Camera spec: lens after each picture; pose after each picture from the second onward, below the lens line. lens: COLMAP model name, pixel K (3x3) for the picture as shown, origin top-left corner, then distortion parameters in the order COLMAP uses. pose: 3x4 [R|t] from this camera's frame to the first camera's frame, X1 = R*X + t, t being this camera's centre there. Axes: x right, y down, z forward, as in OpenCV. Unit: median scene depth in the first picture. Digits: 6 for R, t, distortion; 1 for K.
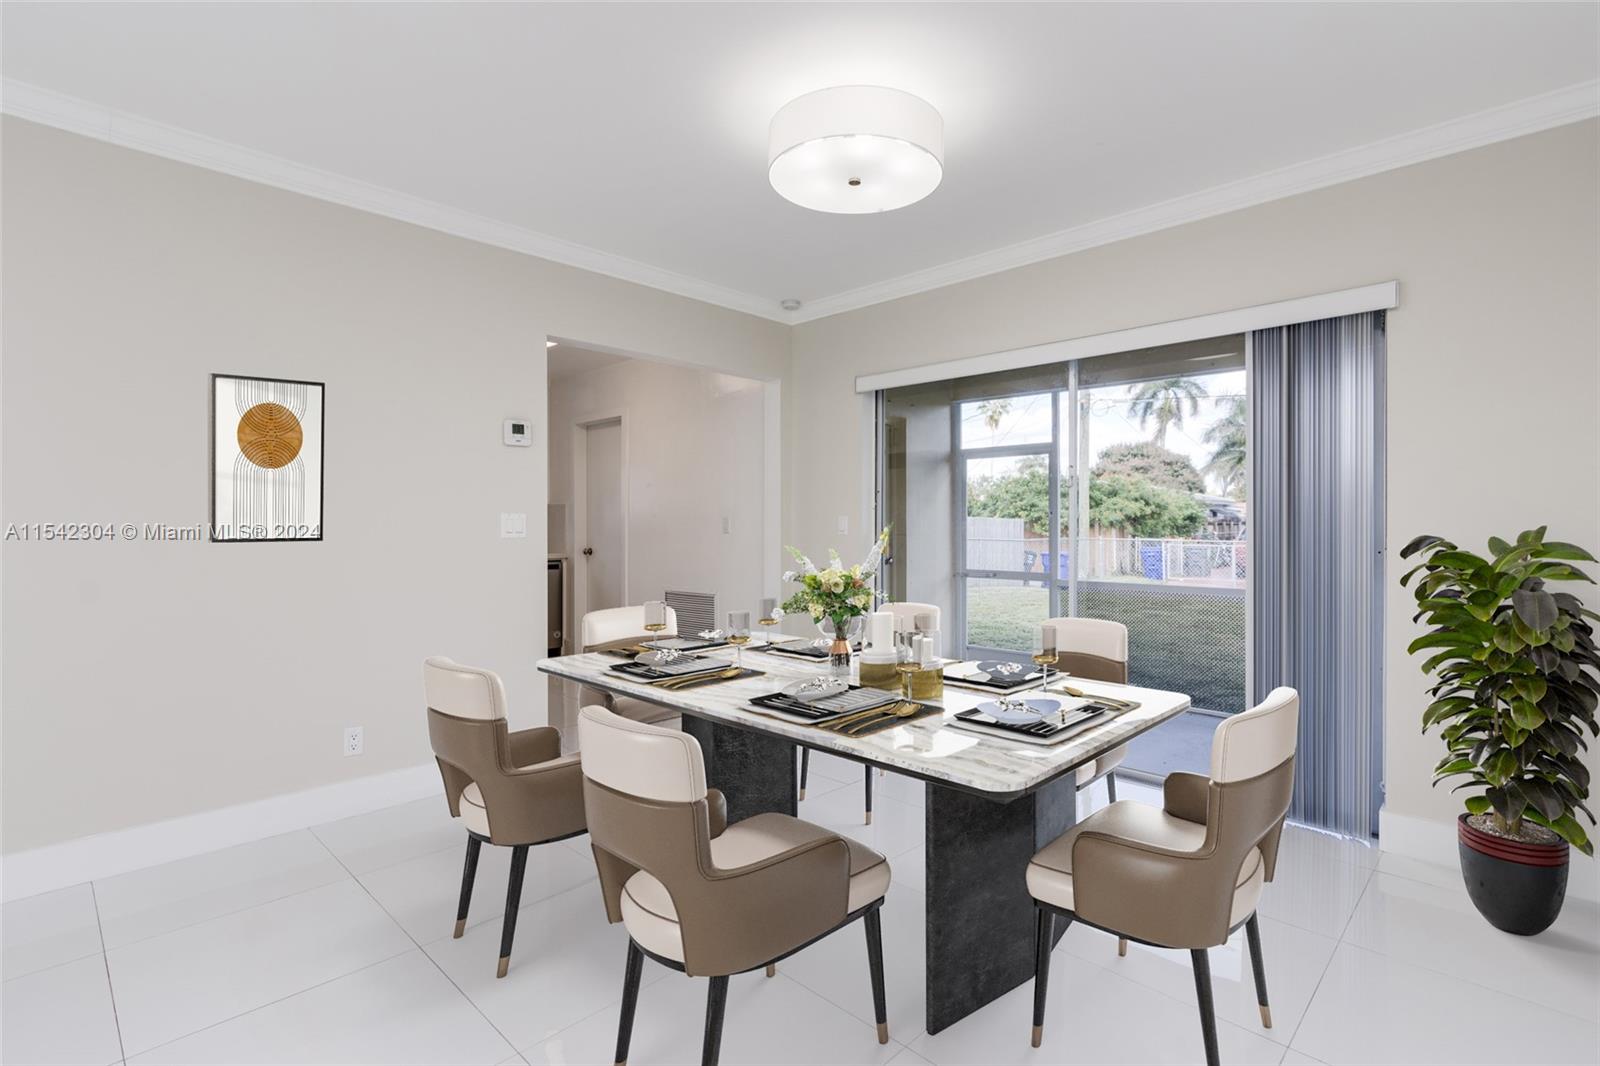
lens RADIAL K [[764.6, 0, 800.0], [0, 764.6, 533.0], [0, 0, 1]] dist [0.021747, -0.000234]
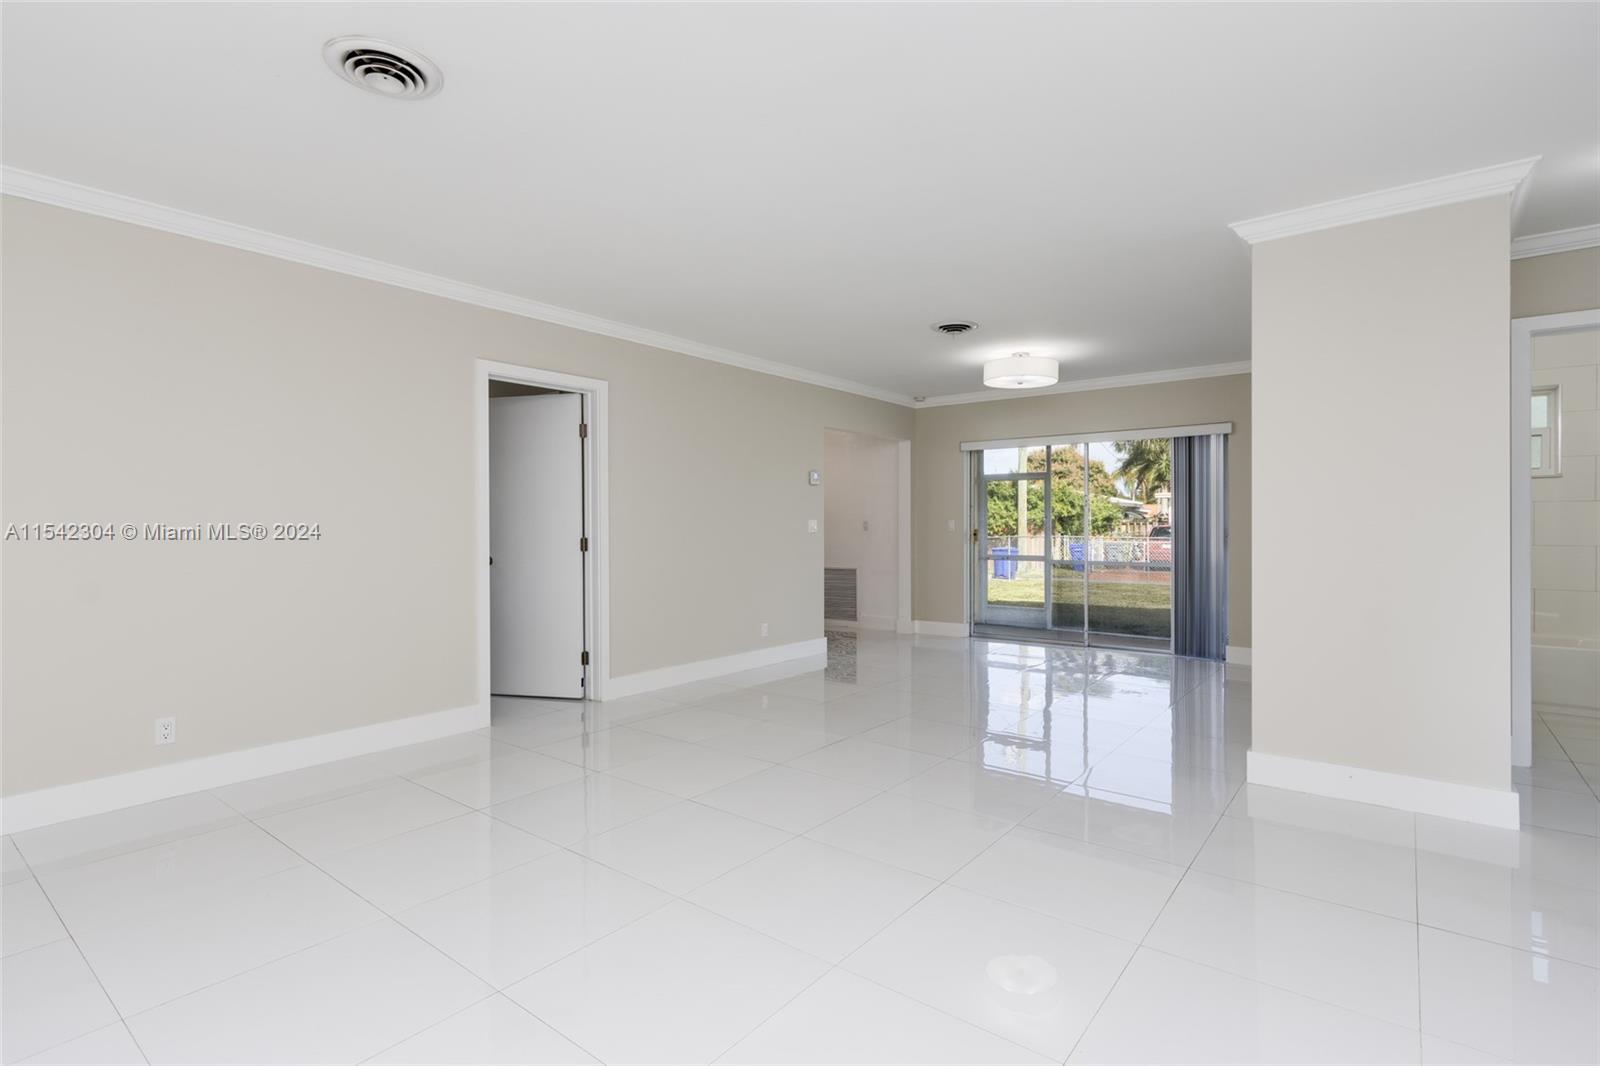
lens RADIAL K [[777.1, 0, 800.0], [0, 777.1, 533.0], [0, 0, 1]] dist [-0.002087, -0.000217]
pose [[0.994509, 0.002610, 0.104621, -0.086153], [-0.002896, 0.999992, 0.002577, 0.000267], [-0.104613, -0.002865, 0.994509, -0.133358]]
